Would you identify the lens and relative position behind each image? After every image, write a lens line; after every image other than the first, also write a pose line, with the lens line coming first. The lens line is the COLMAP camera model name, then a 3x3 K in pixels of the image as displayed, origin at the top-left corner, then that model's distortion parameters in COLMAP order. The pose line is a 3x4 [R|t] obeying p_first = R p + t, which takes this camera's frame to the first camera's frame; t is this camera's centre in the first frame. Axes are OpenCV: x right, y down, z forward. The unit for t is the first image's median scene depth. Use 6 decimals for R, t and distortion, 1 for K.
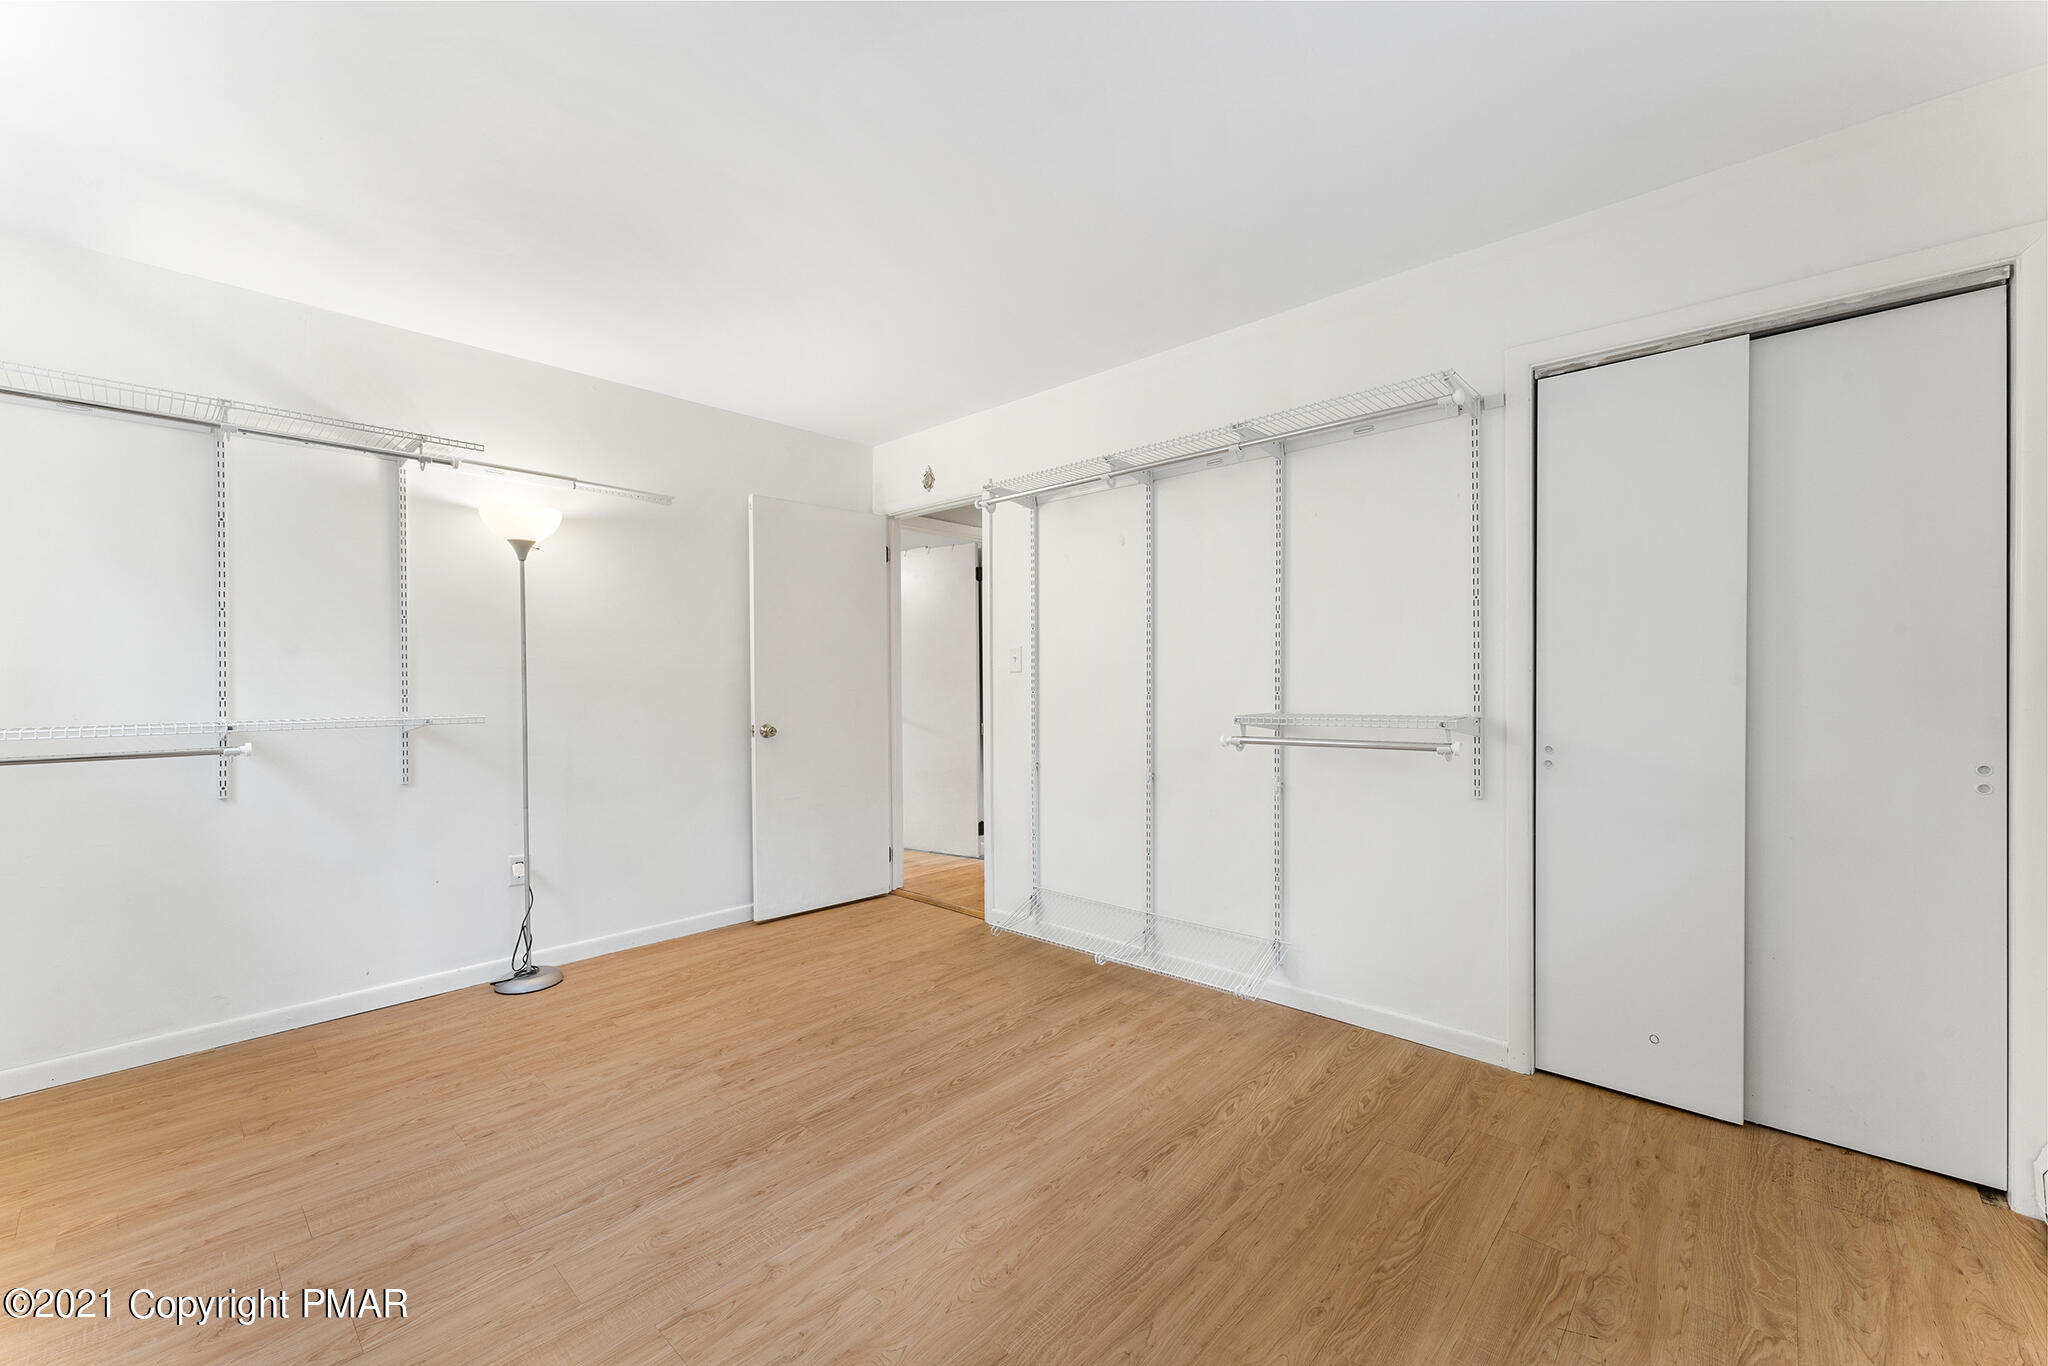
lens RADIAL K [[838.6, 0, 1022.9], [0, 838.6, 684.1], [0, 0, 1]] dist [0.000081, -0.000104]
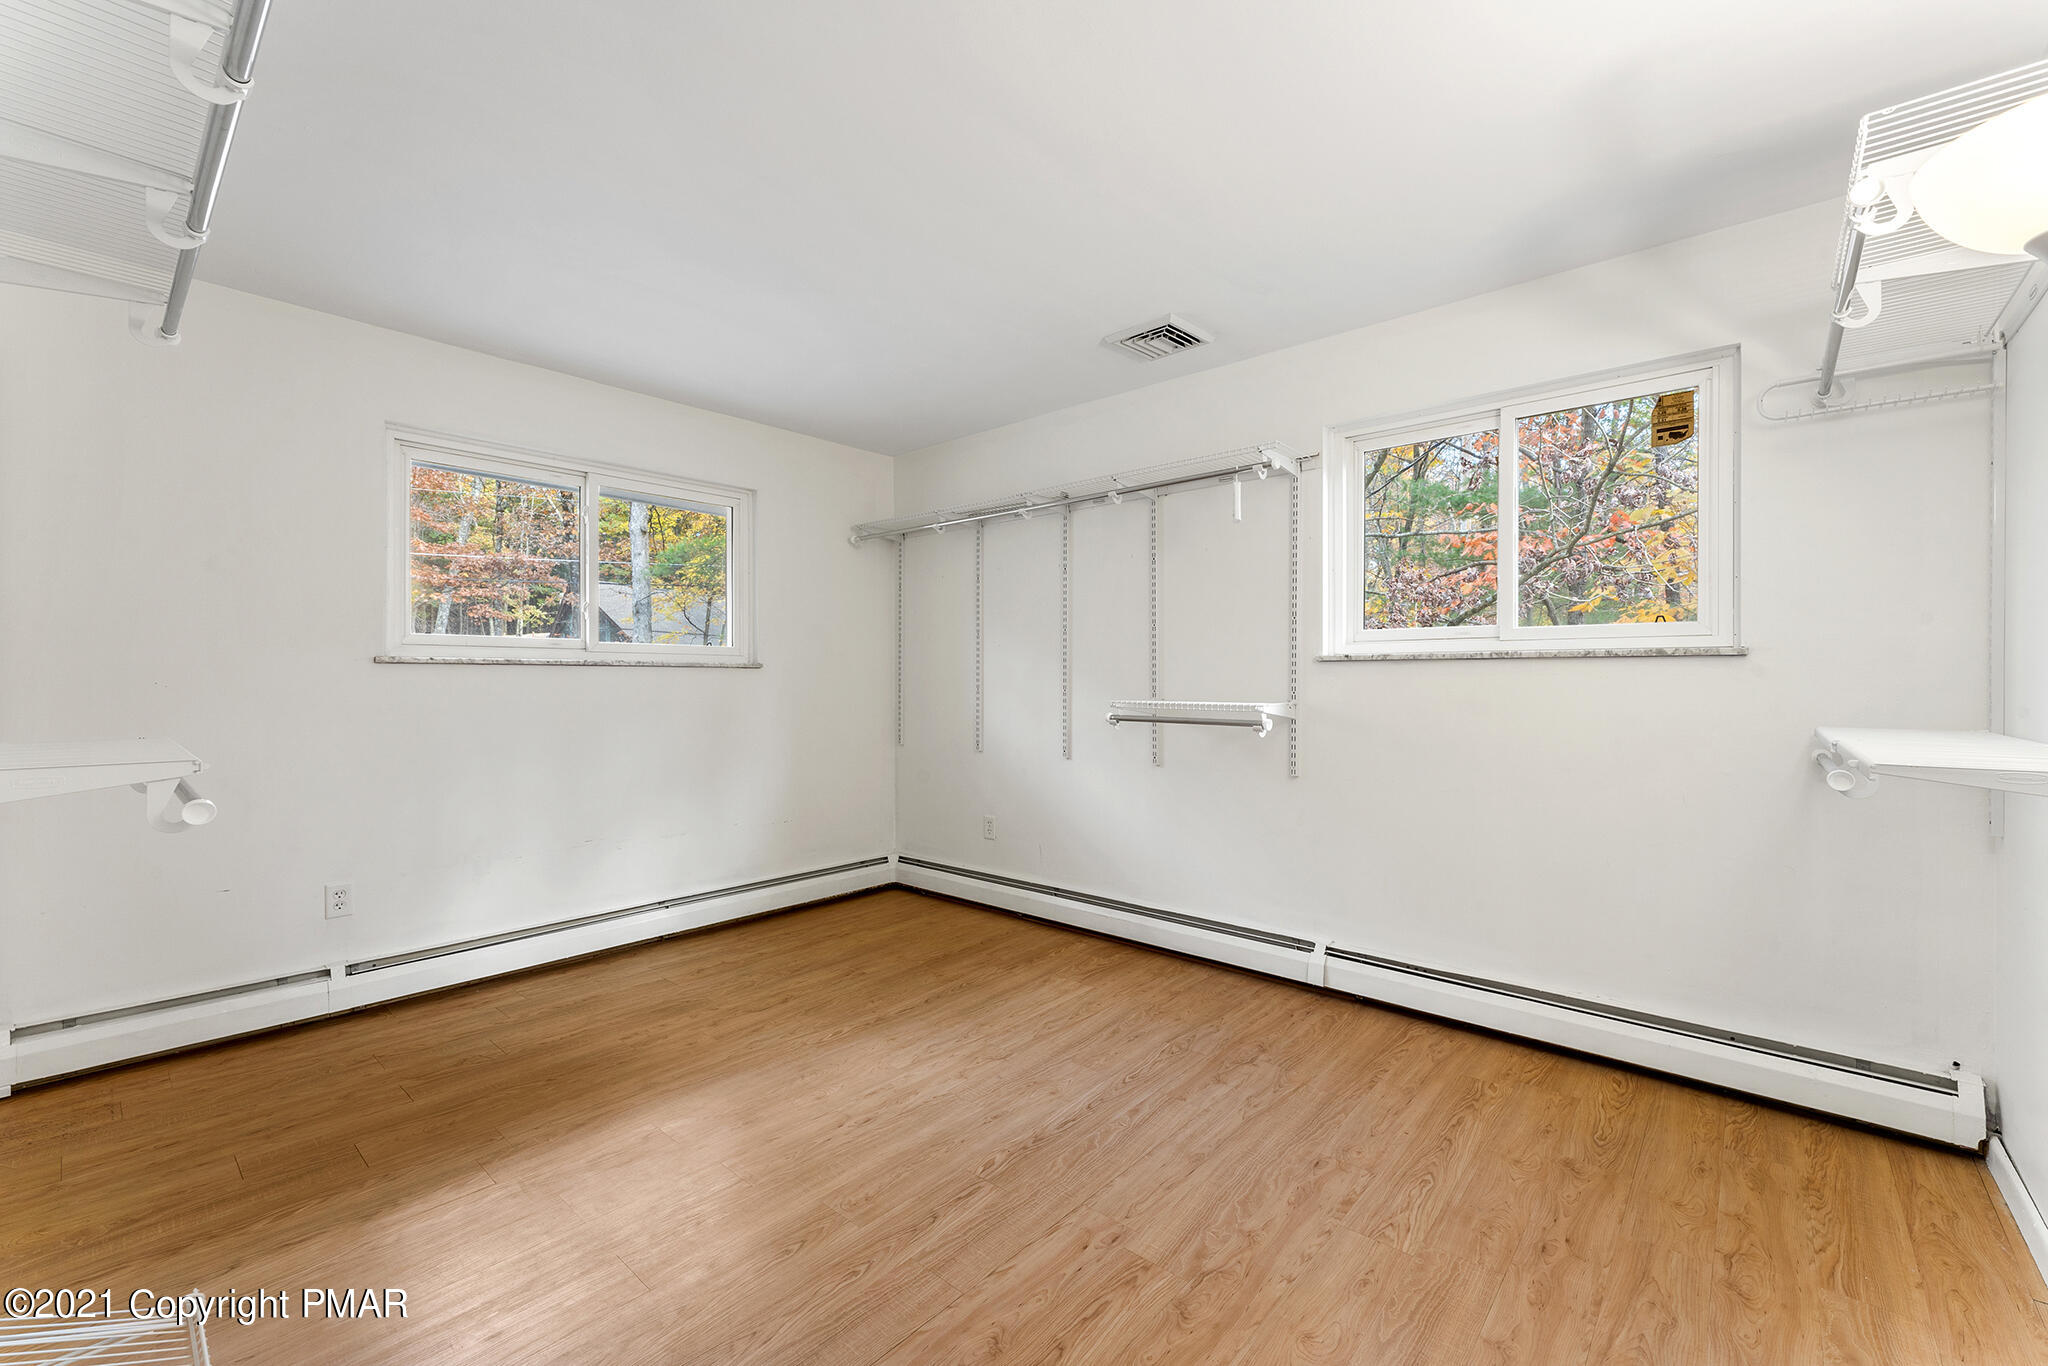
lens RADIAL K [[838.6, 0, 1024.3], [0, 838.6, 681.6], [0, 0, 1]] dist [0.000081, -0.000104]
pose [[-0.999593, 0.005938, -0.027893, -0.302532], [0.005757, 0.999962, 0.006568, -0.009840], [0.027931, 0.006405, -0.999589, 2.014440]]
